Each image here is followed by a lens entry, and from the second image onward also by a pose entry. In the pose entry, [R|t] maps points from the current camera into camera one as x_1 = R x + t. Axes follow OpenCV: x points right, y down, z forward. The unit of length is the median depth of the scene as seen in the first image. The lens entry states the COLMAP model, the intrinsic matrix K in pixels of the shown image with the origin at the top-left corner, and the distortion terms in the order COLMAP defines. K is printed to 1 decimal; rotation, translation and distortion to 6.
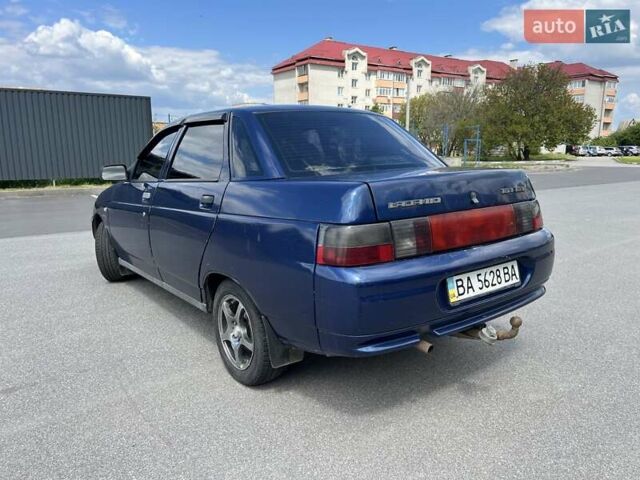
lens RADIAL K [[486.2, 0, 327.7], [0, 486.2, 246.4], [0, 0, 1]] dist [0.024867, 0.001191]
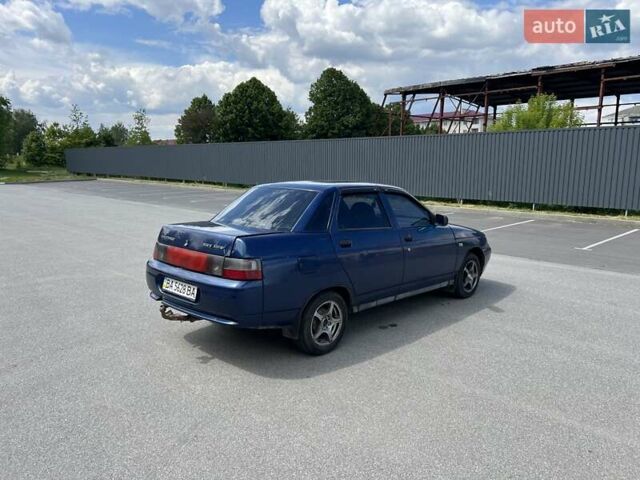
lens RADIAL K [[484.6, 0, 326.3], [0, 484.6, 243.2], [0, 0, 1]] dist [0.054098, -0.067336]
pose [[0.143858, 0.164677, -0.975800, 0.372311], [-0.199477, 0.970642, 0.134399, -0.077352], [0.969285, 0.175316, 0.172484, 0.204617]]
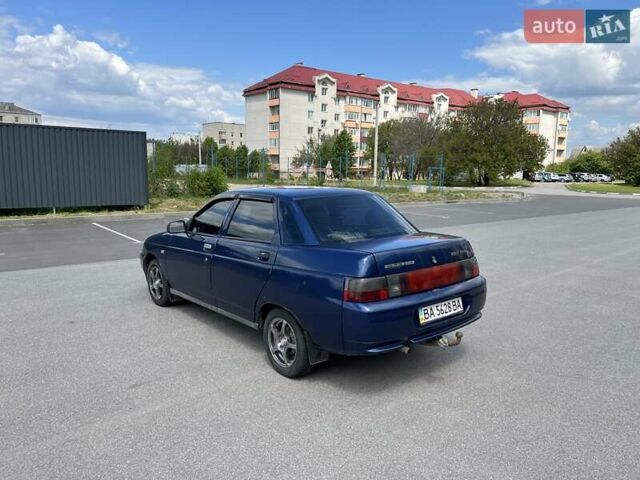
lens RADIAL K [[484.6, 0, 326.3], [0, 484.6, 243.2], [0, 0, 1]] dist [0.054098, -0.067336]
pose [[0.997872, 0.008673, 0.064619, -0.029482], [-0.005881, 0.999046, -0.043280, -0.013846], [-0.064933, 0.042808, 0.996971, -0.106391]]
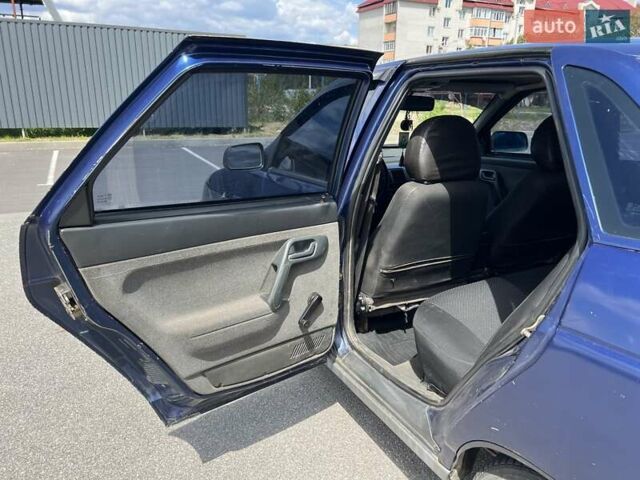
lens RADIAL K [[484.6, 0, 326.3], [0, 484.6, 243.2], [0, 0, 1]] dist [0.054098, -0.067336]
pose [[0.987629, 0.064087, -0.143118, -0.066515], [-0.049443, 0.993386, 0.103632, -0.031395], [0.148813, -0.095274, 0.984265, 0.112322]]
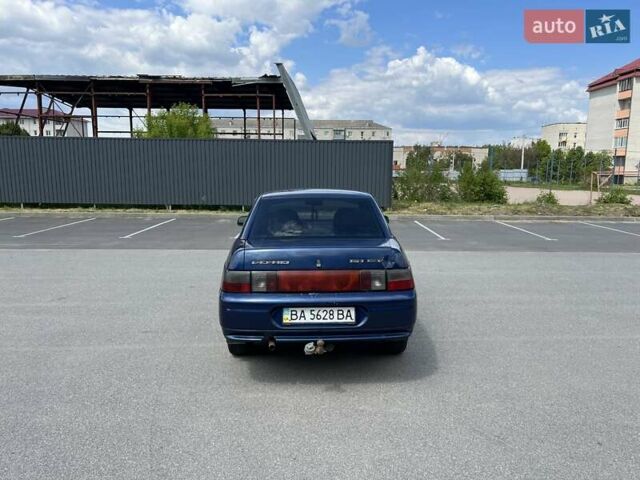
lens RADIAL K [[486.2, 0, 320.0], [0, 486.2, 240.0], [0, 0, 1]] dist [0.047962, -0.045212]
pose [[0.813012, 0.091040, -0.575085, 0.210888], [-0.122346, 0.992361, -0.015866, -0.025946], [0.569247, 0.083259, 0.817940, -0.057128]]
